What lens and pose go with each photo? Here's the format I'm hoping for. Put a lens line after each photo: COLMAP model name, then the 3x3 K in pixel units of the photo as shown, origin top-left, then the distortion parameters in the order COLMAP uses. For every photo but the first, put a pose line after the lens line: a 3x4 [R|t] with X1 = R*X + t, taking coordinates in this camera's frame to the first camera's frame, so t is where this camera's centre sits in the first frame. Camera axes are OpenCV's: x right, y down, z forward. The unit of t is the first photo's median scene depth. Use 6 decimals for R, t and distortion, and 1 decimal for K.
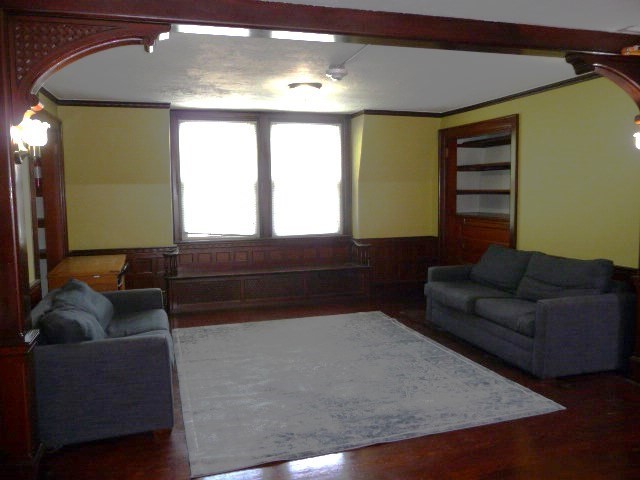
lens RADIAL K [[536.0, 0, 321.0], [0, 536.0, 238.7], [0, 0, 1]] dist [-0.020140, -0.014461]
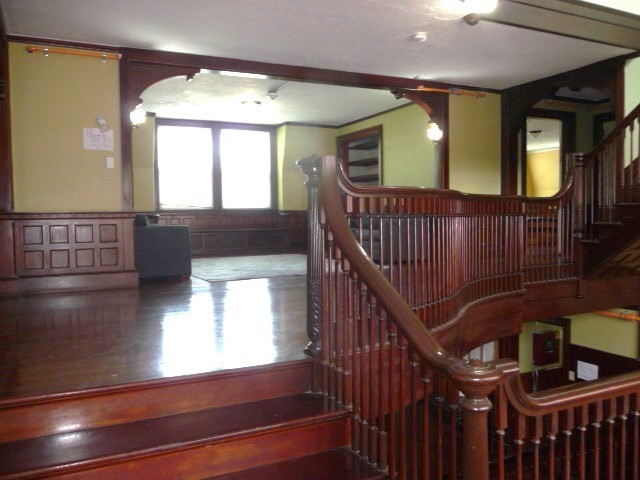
lens RADIAL K [[536.0, 0, 319.2], [0, 536.0, 239.0], [0, 0, 1]] dist [-0.020140, -0.014461]
pose [[0.988872, -0.004871, 0.148691, -0.049086], [0.011614, 0.998941, -0.044517, 0.149736], [-0.148317, 0.045748, 0.987881, -0.457810]]
